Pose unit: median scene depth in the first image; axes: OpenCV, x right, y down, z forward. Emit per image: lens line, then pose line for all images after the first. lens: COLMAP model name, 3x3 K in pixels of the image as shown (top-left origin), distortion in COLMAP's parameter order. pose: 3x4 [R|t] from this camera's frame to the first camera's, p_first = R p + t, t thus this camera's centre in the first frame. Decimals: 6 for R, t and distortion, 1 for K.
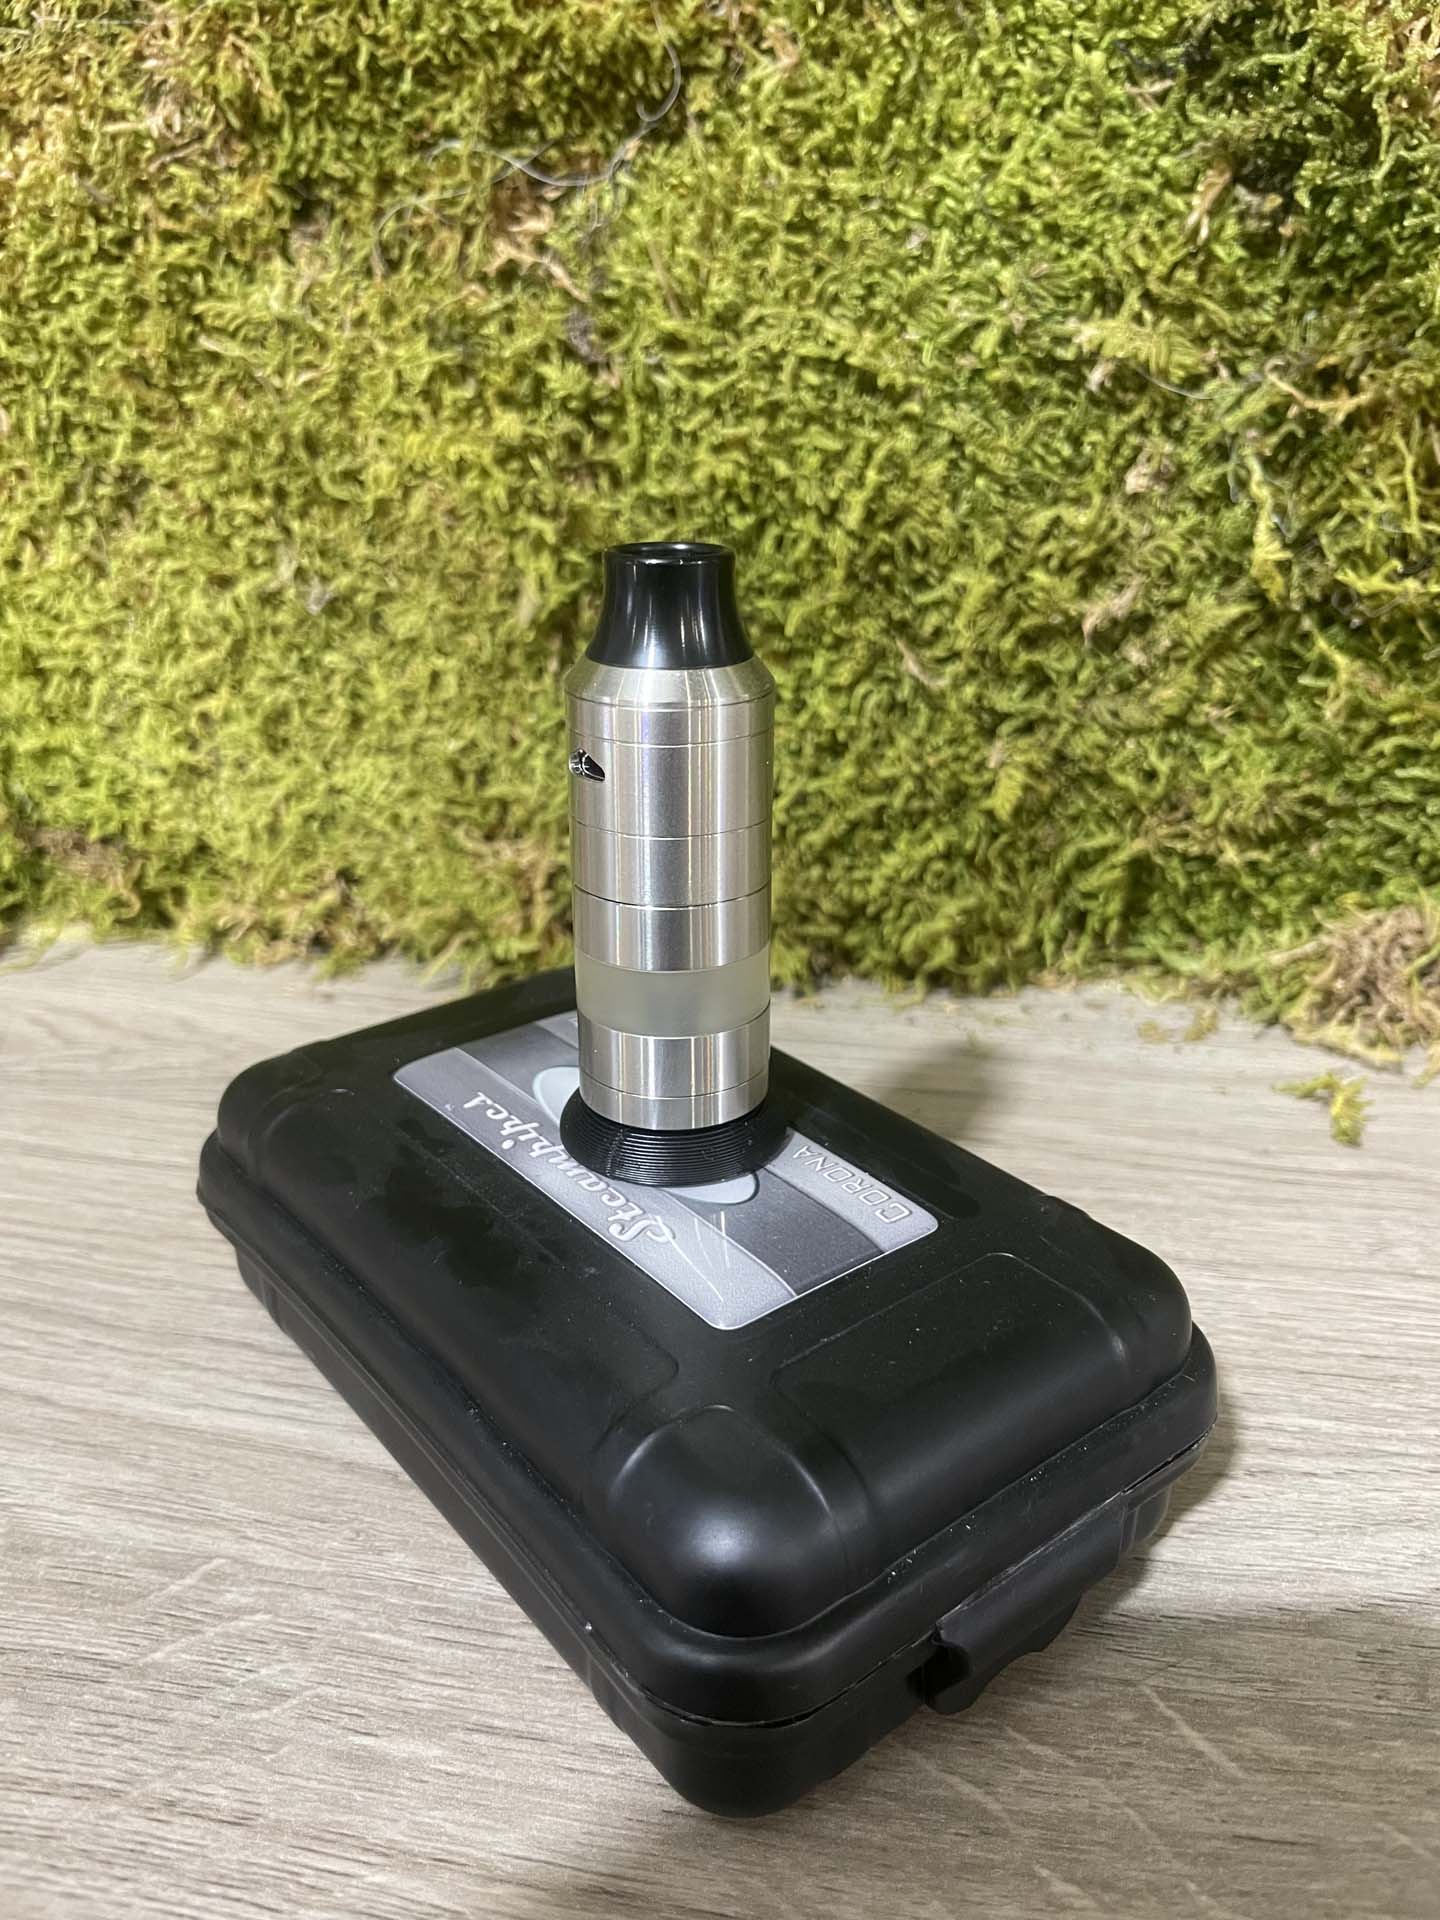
lens RADIAL K [[1500.2, 0, 711.7], [0, 1500.2, 945.5], [0, 0, 1]] dist [0.058359, -0.116931]
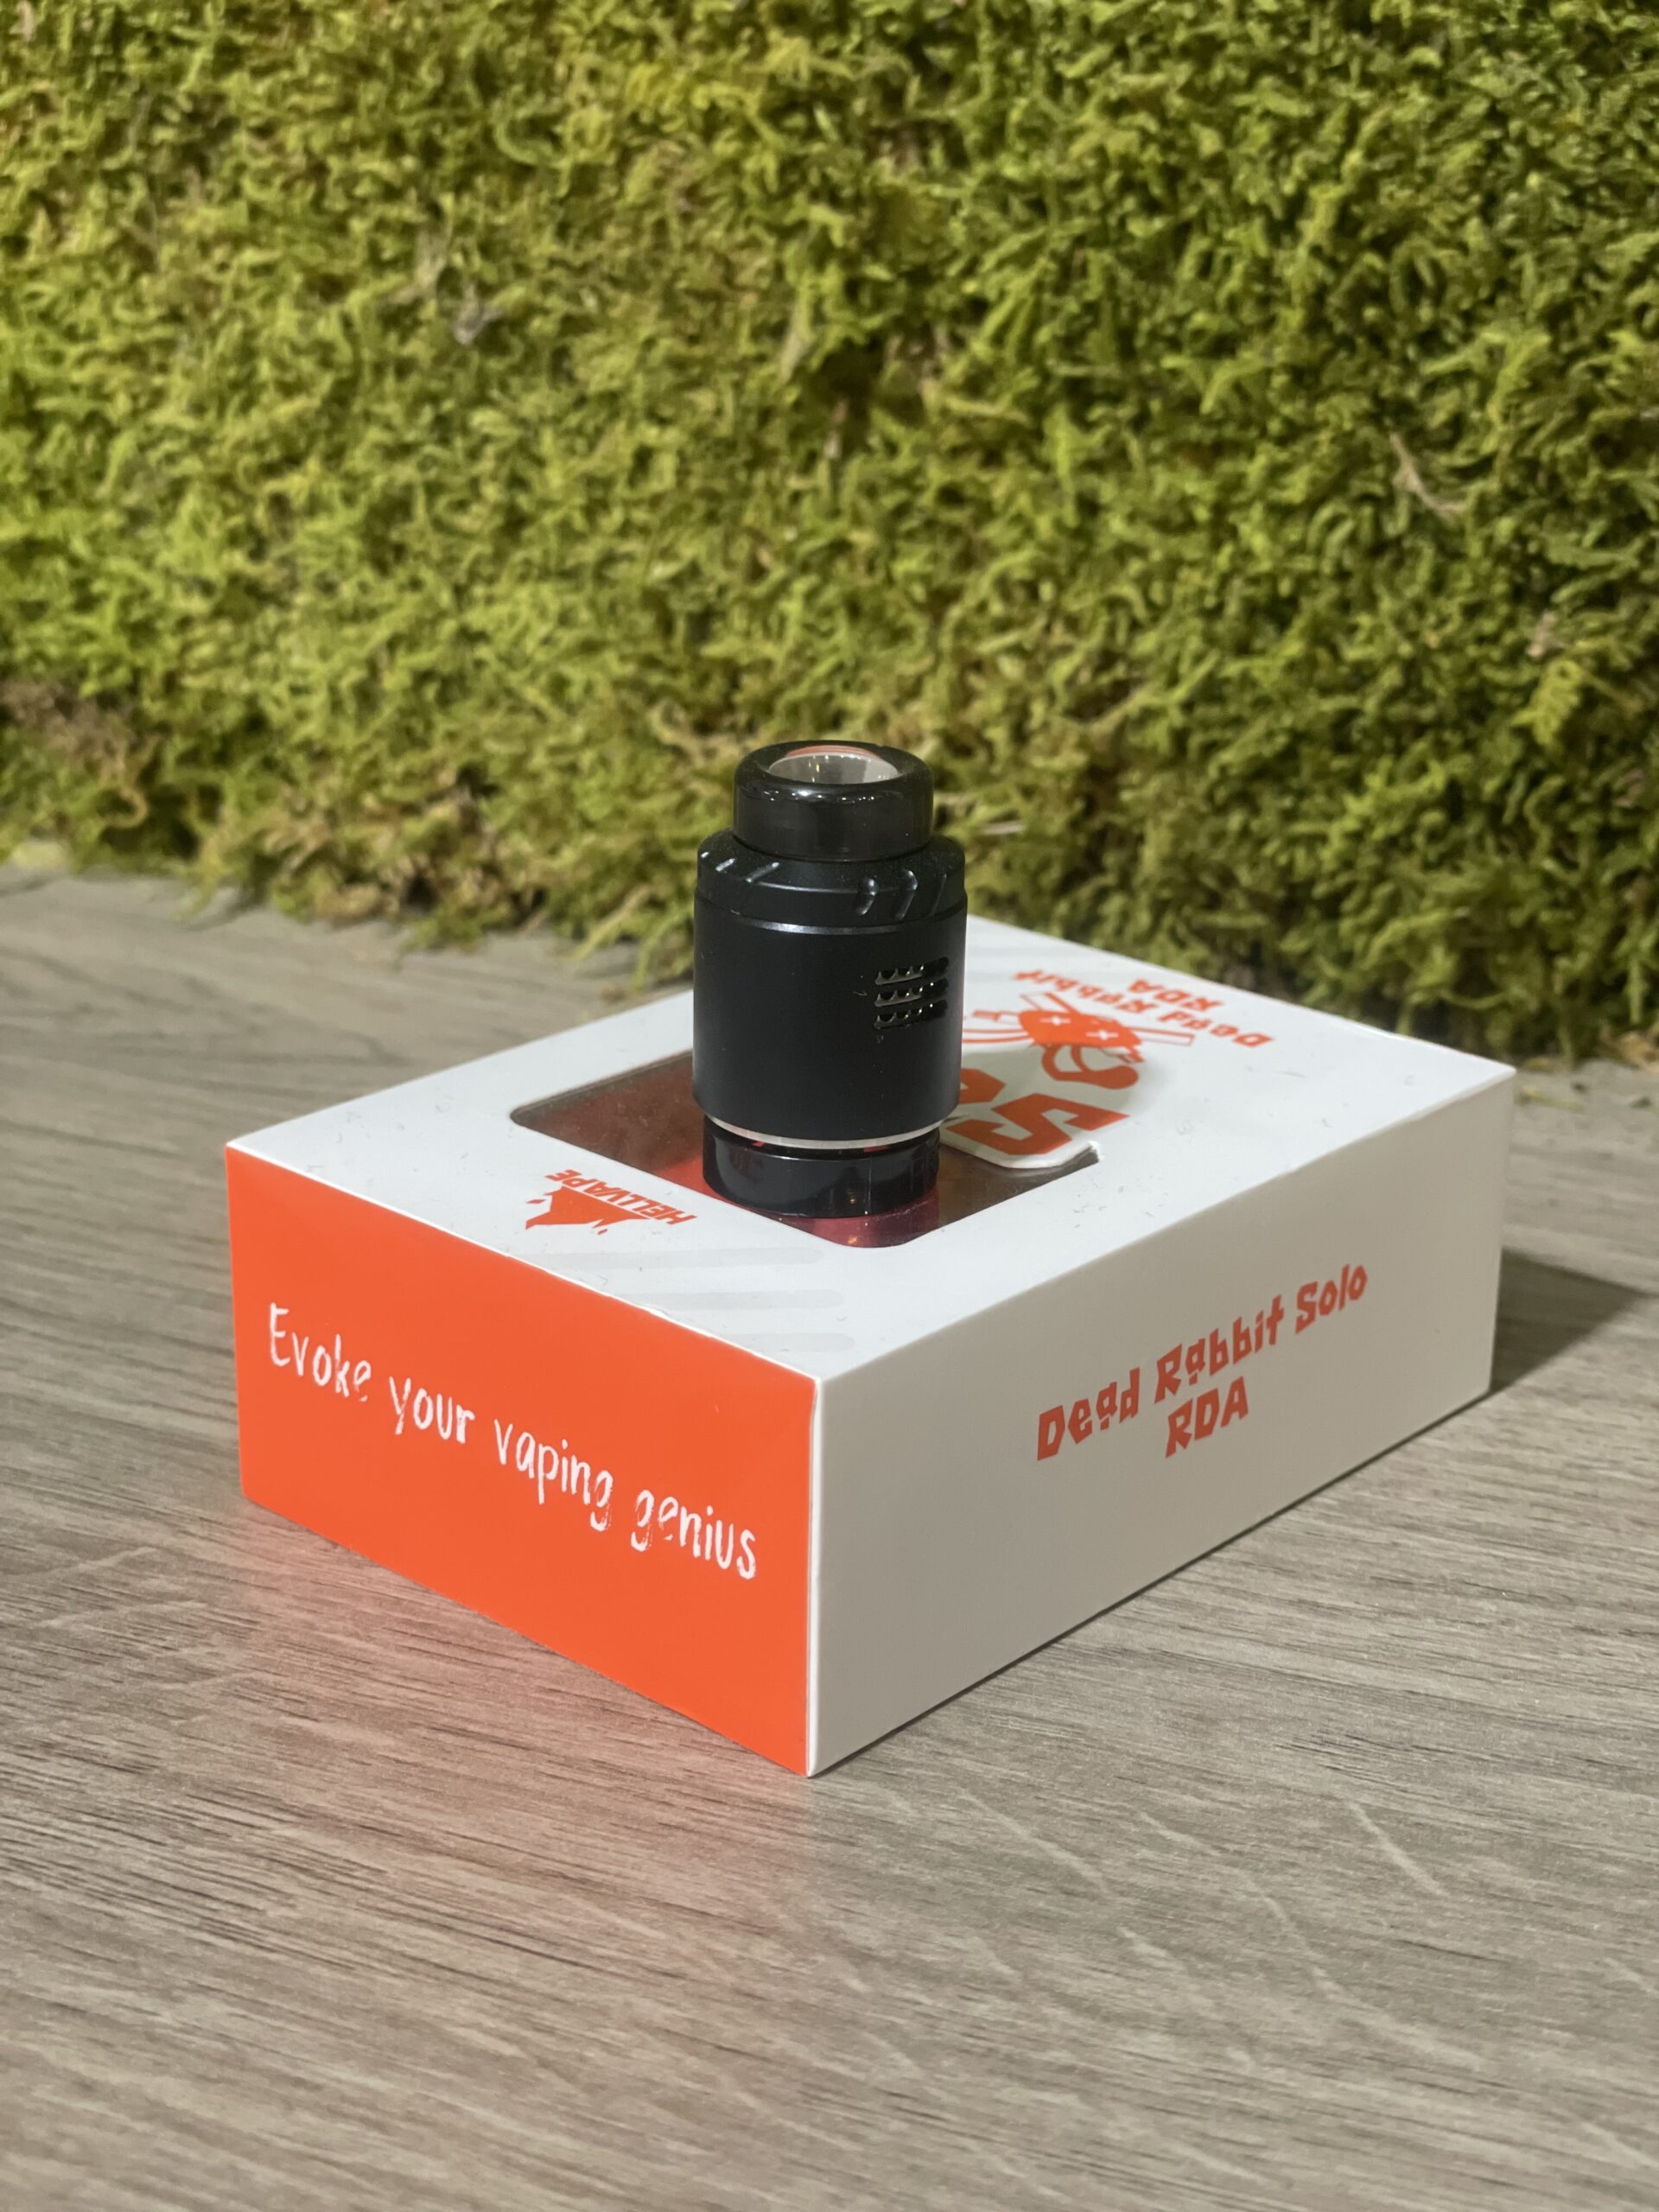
lens RADIAL K [[3397.0, 0, 831.2], [0, 3397.0, 1073.2], [0, 0, 1]] dist [0.067745, -0.289978]
pose [[0.981831, 0.091648, -0.166160, 0.156762], [-0.100546, 0.993871, -0.045939, 0.137326], [0.160932, 0.061811, 0.985028, -0.364114]]
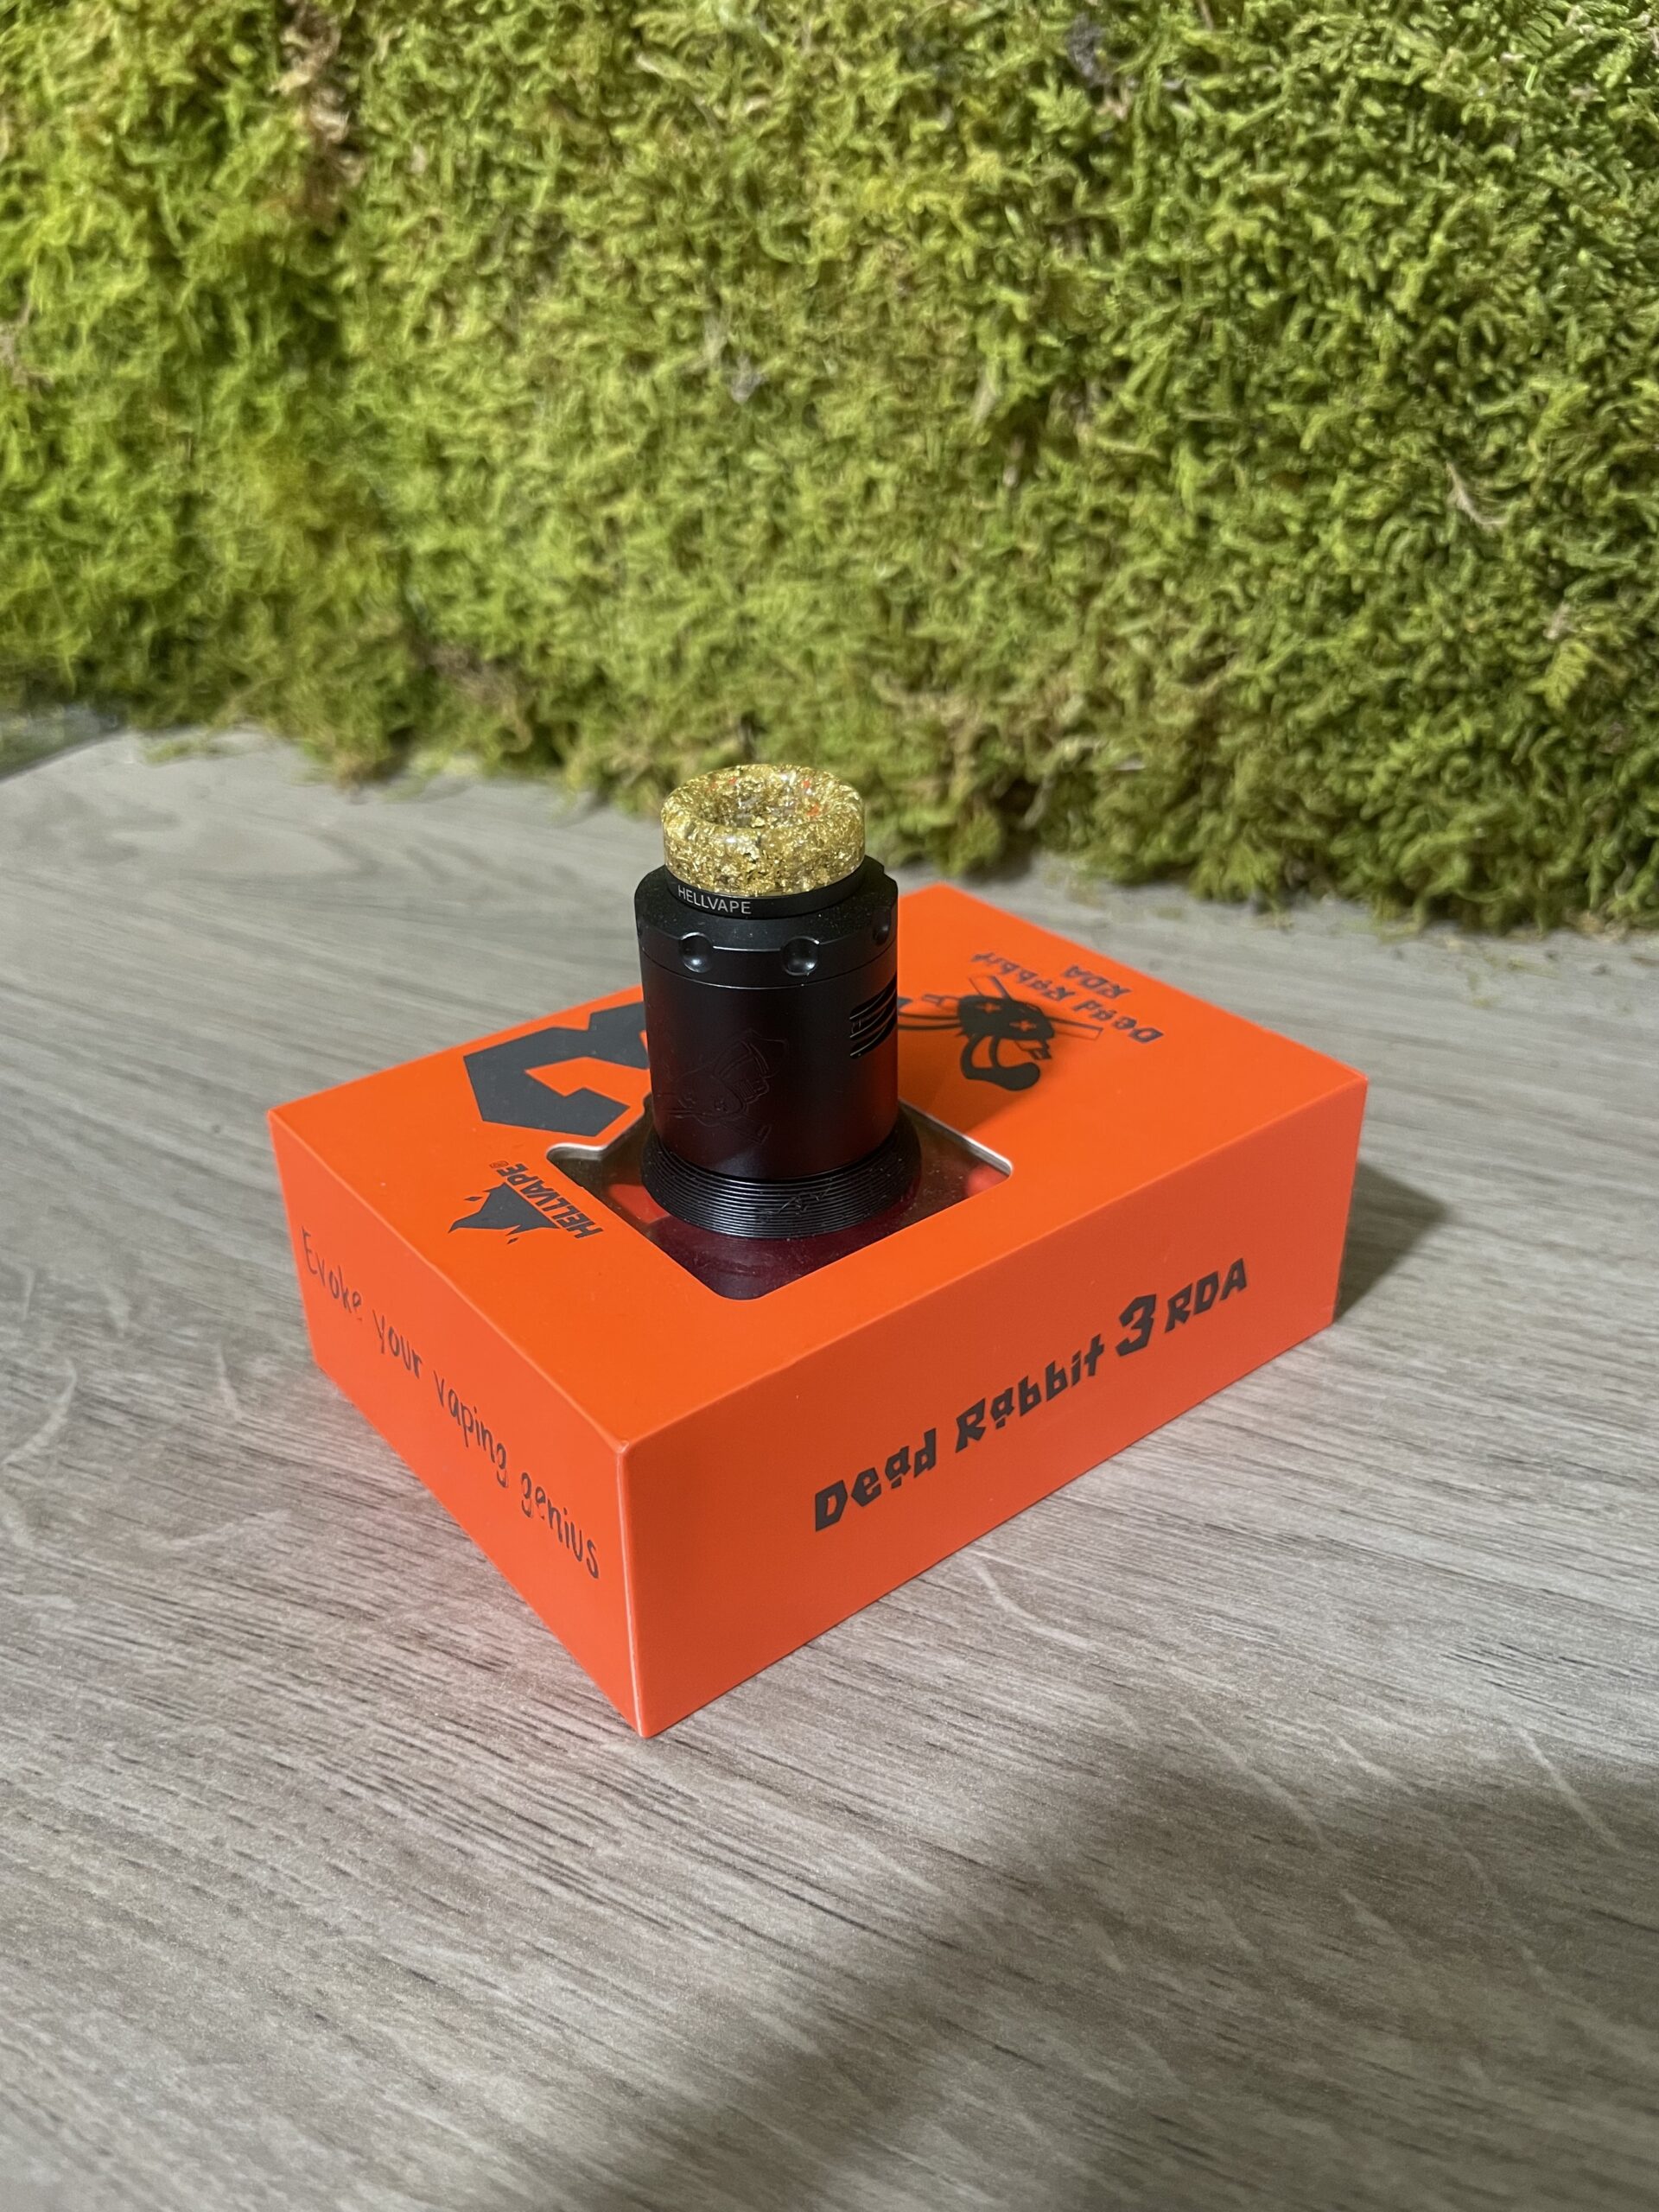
lens RADIAL K [[1732.2, 0, 820.7], [0, 1732.2, 1096.5], [0, 0, 1]] dist [0.053306, -0.112525]
pose [[0.970089, 0.125127, -0.208017, 0.037970], [-0.097575, 0.985637, 0.137839, 0.028883], [0.222277, -0.113419, 0.968364, 0.012262]]
